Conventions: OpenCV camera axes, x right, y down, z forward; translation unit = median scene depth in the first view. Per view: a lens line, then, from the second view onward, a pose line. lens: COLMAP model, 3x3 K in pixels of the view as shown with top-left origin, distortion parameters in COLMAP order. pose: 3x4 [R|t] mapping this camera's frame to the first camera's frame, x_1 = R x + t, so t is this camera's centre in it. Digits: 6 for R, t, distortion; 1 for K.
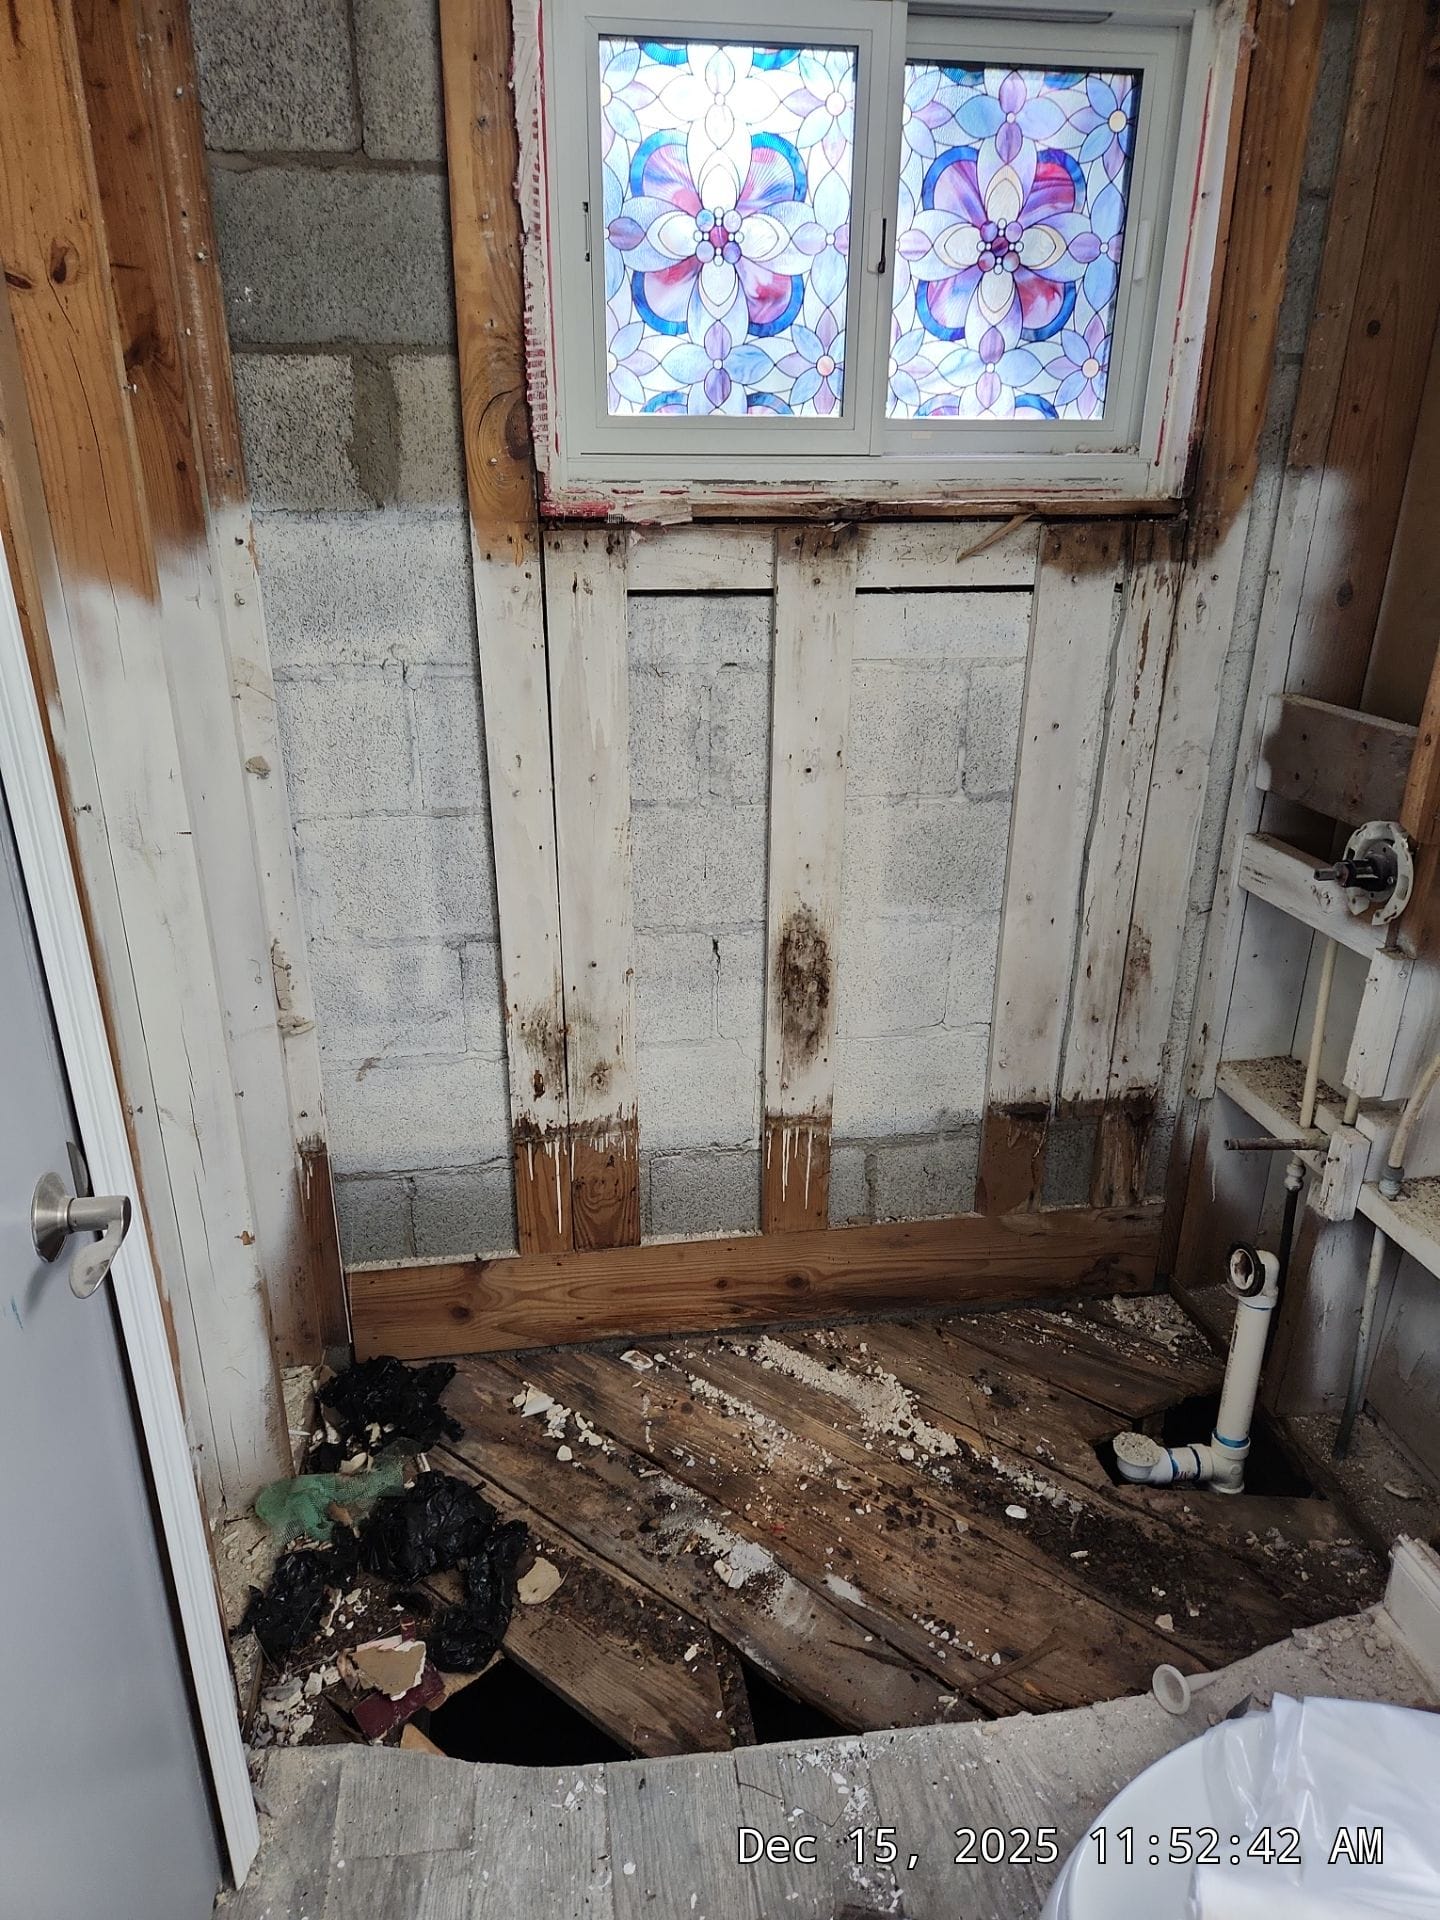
lens RADIAL K [[1286.7, 0, 720.0], [0, 1286.7, 960.0], [0, 0, 1]] dist [0.074564, -0.052220]
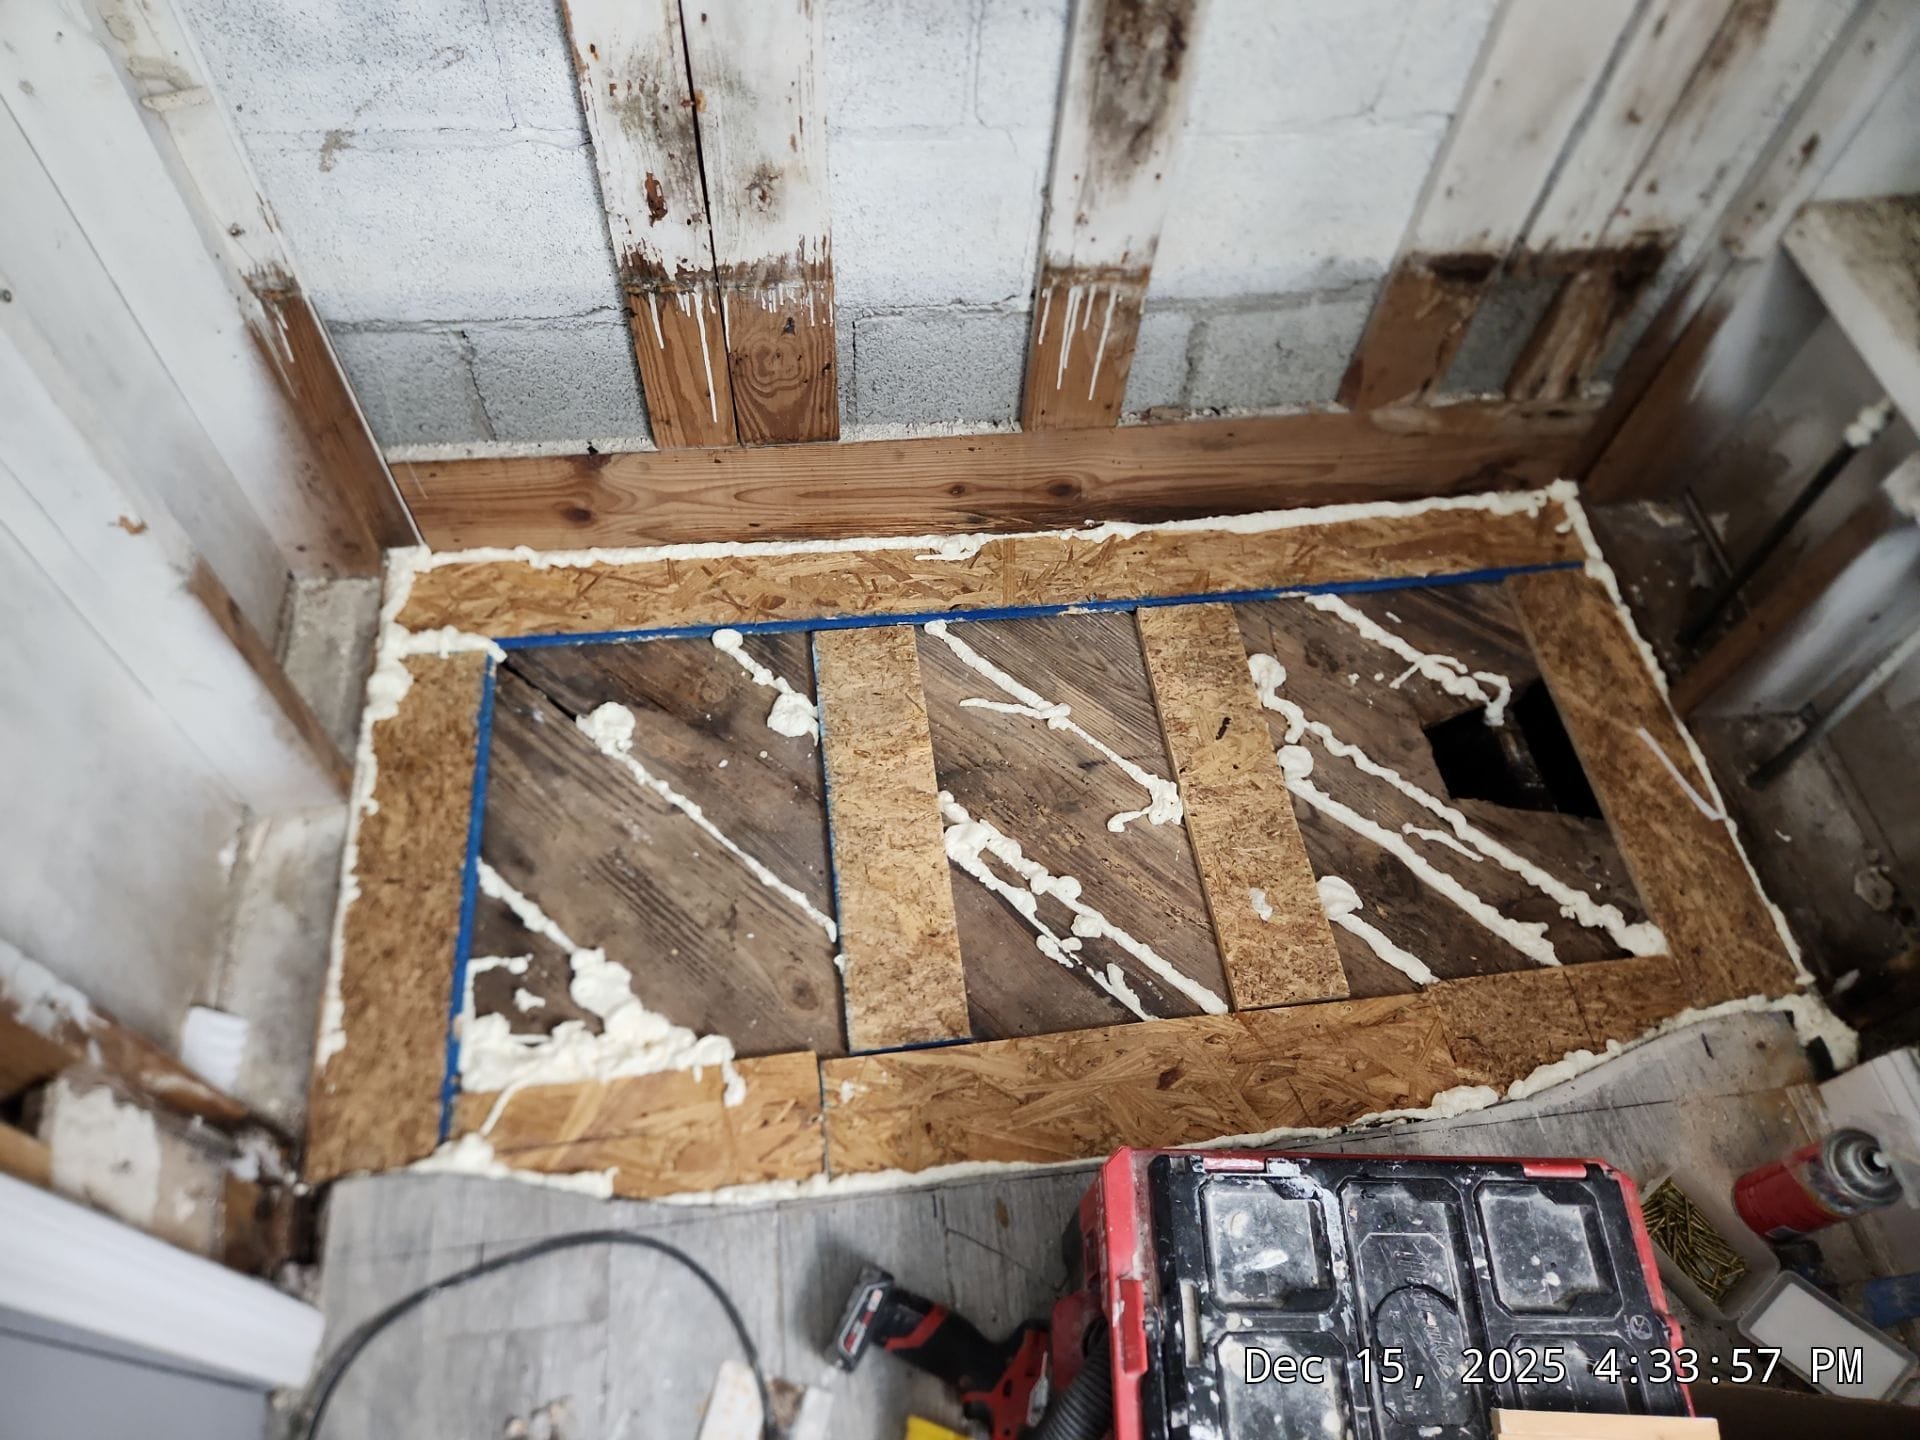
lens RADIAL K [[1286.7, 0, 982.2], [0, 1286.7, 717.5], [0, 0, 1]] dist [0.074564, -0.052220]
pose [[0.997708, 0.049569, 0.046064, -0.011643], [-0.067216, 0.804502, 0.590134, -0.067242], [-0.007807, -0.591878, 0.805990, 0.391398]]
